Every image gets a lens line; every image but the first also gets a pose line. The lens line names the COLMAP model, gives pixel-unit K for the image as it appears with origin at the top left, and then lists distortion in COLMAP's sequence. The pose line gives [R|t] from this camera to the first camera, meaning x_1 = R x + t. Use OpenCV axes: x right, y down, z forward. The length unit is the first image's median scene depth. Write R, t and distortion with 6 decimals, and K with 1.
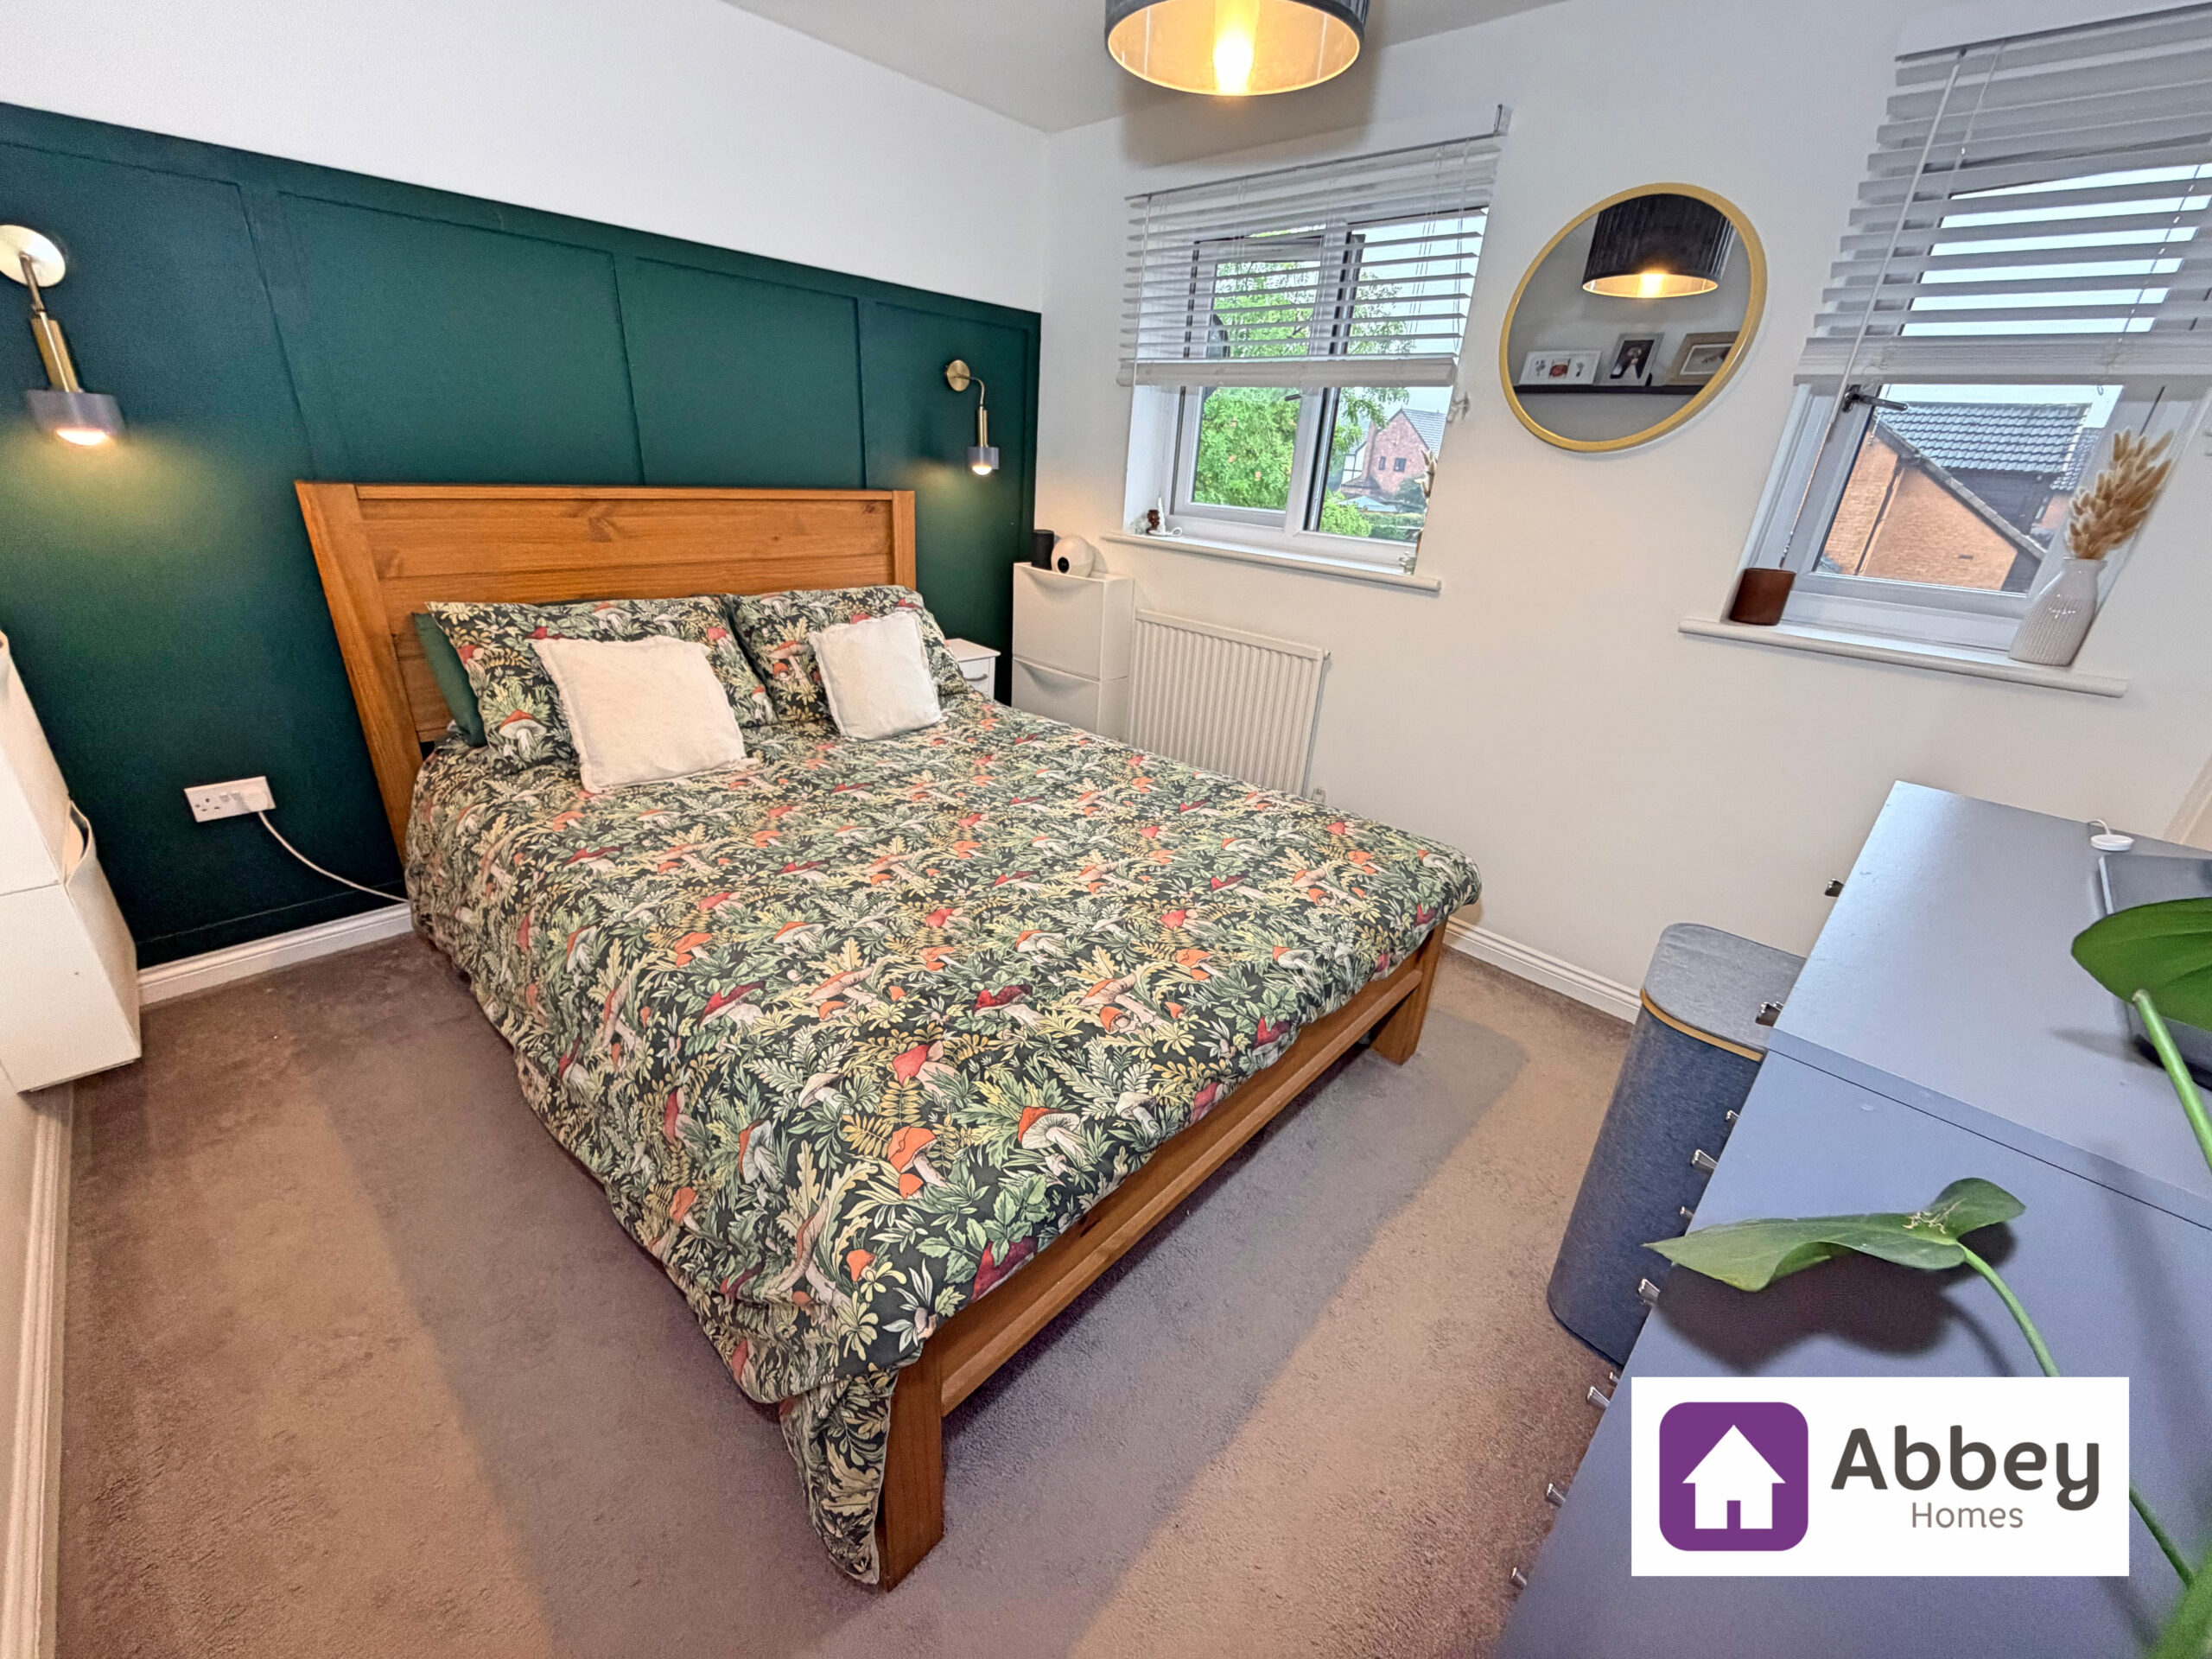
lens RADIAL K [[882.5, 0, 1113.3], [0, 882.5, 843.3], [0, 0, 1]] dist [-0.000227, -0.000106]
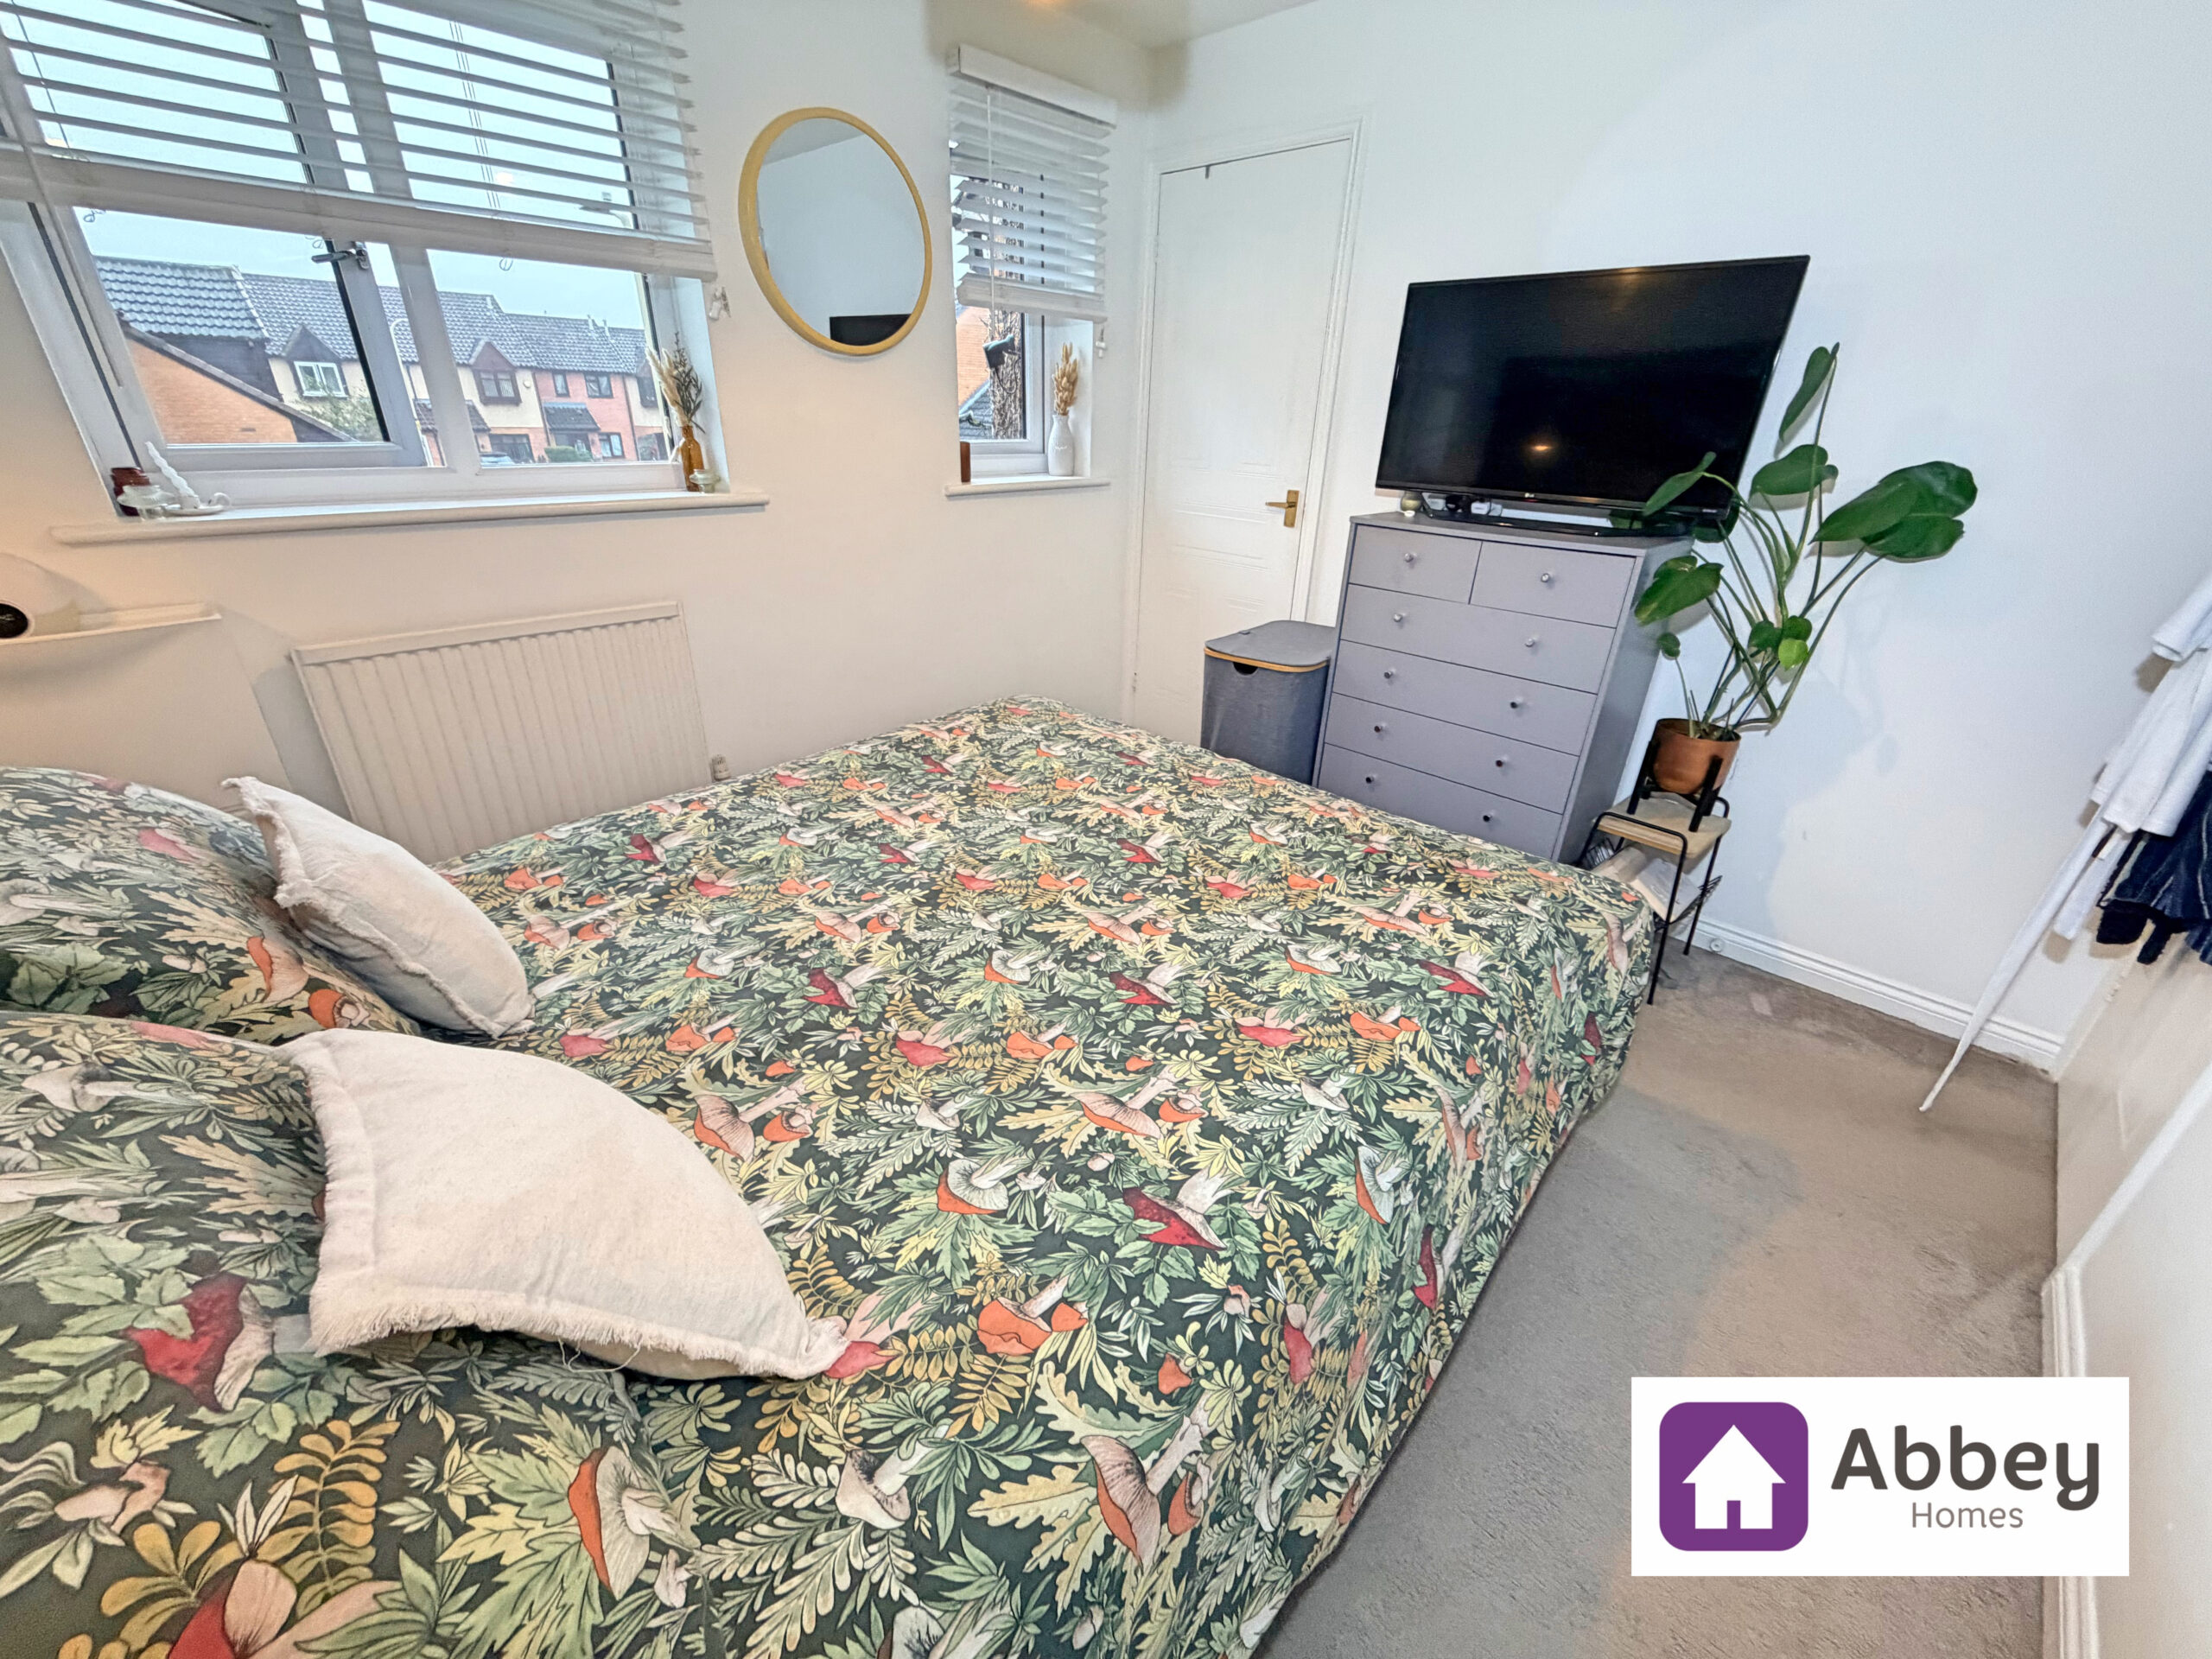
lens RADIAL K [[882.5, 0, 1119.1], [0, 882.5, 822.6], [0, 0, 1]] dist [-0.000227, -0.000106]
pose [[-0.008189, -0.477438, 0.878627, -0.744228], [0.384892, 0.809457, 0.443439, -0.328097], [-0.922925, 0.341808, 0.177134, 0.688973]]
